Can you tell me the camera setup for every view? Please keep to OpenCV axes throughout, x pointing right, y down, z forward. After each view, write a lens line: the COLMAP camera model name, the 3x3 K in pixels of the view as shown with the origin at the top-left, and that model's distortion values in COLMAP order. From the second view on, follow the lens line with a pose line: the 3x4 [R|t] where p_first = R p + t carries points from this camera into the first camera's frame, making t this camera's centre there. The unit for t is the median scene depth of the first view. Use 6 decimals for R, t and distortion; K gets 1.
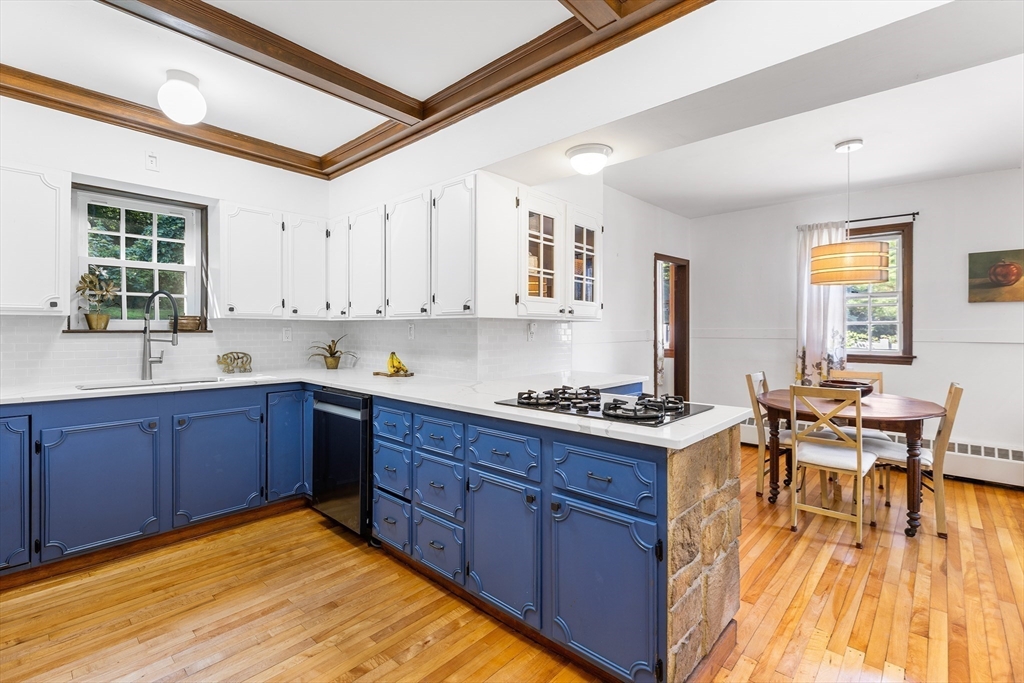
lens RADIAL K [[467.6, 0, 511.5], [0, 467.6, 336.0], [0, 0, 1]] dist [0.003827, 0.000259]
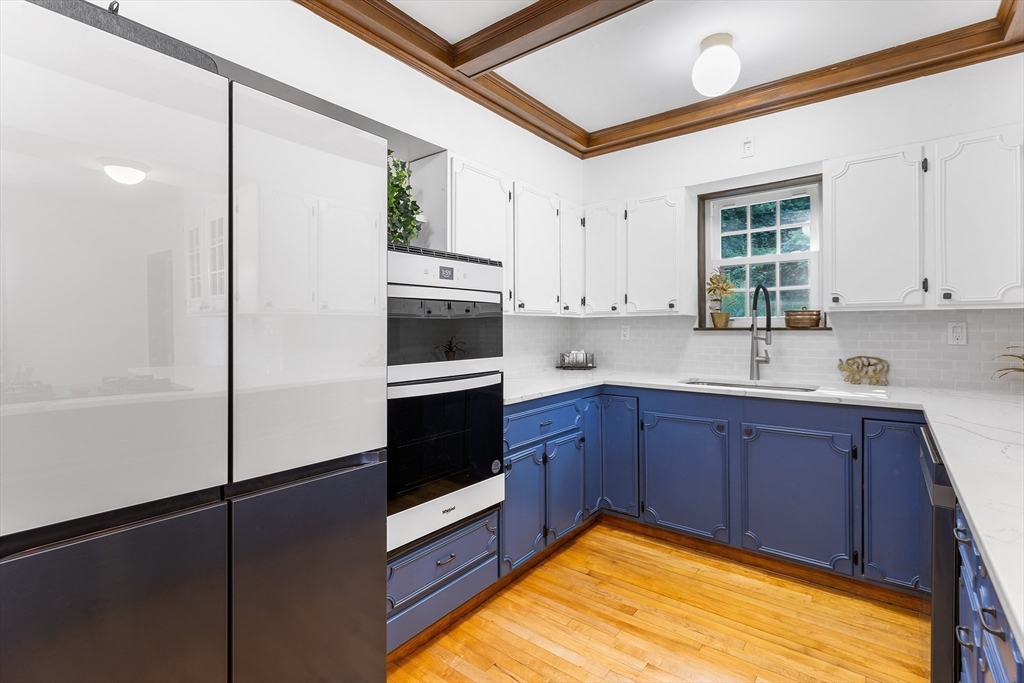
lens RADIAL K [[467.6, 0, 512.8], [0, 467.6, 331.8], [0, 0, 1]] dist [0.003827, 0.000259]
pose [[0.080632, 0.007553, -0.996715, 0.123765], [-0.006489, 0.999954, 0.007053, -0.007431], [0.996723, 0.005899, 0.080677, 0.434134]]
